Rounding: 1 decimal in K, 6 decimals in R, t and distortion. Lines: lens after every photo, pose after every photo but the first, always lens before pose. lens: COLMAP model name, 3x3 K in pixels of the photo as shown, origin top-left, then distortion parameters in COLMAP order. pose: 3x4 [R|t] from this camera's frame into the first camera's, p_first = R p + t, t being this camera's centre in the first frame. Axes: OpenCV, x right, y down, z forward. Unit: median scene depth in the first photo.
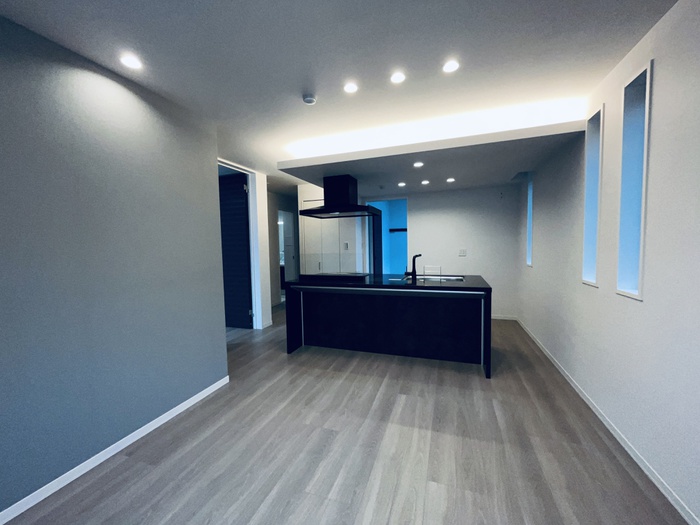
lens RADIAL K [[286.1, 0, 350.0], [0, 286.1, 262.0], [0, 0, 1]] dist [0.001288, 0.000007]
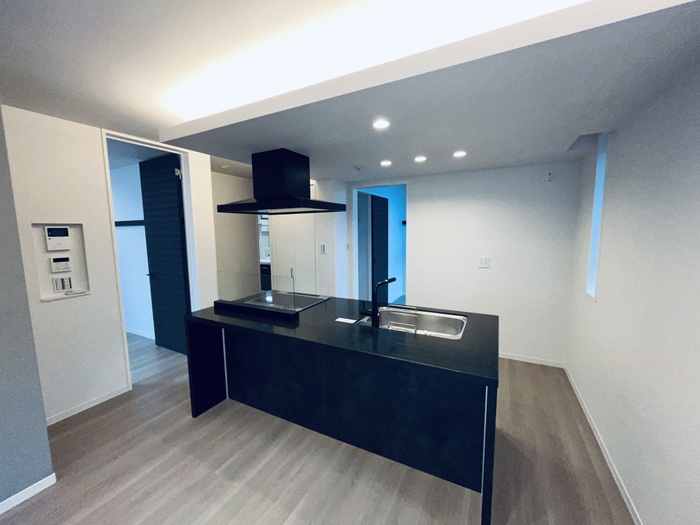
lens RADIAL K [[286.1, 0, 349.8], [0, 286.1, 262.6], [0, 0, 1]] dist [0.001288, 0.000007]
pose [[0.989448, 0.025000, -0.142716, 0.238173], [-0.017116, 0.998273, 0.056203, -0.091666], [0.143875, -0.053167, 0.988167, 0.385377]]
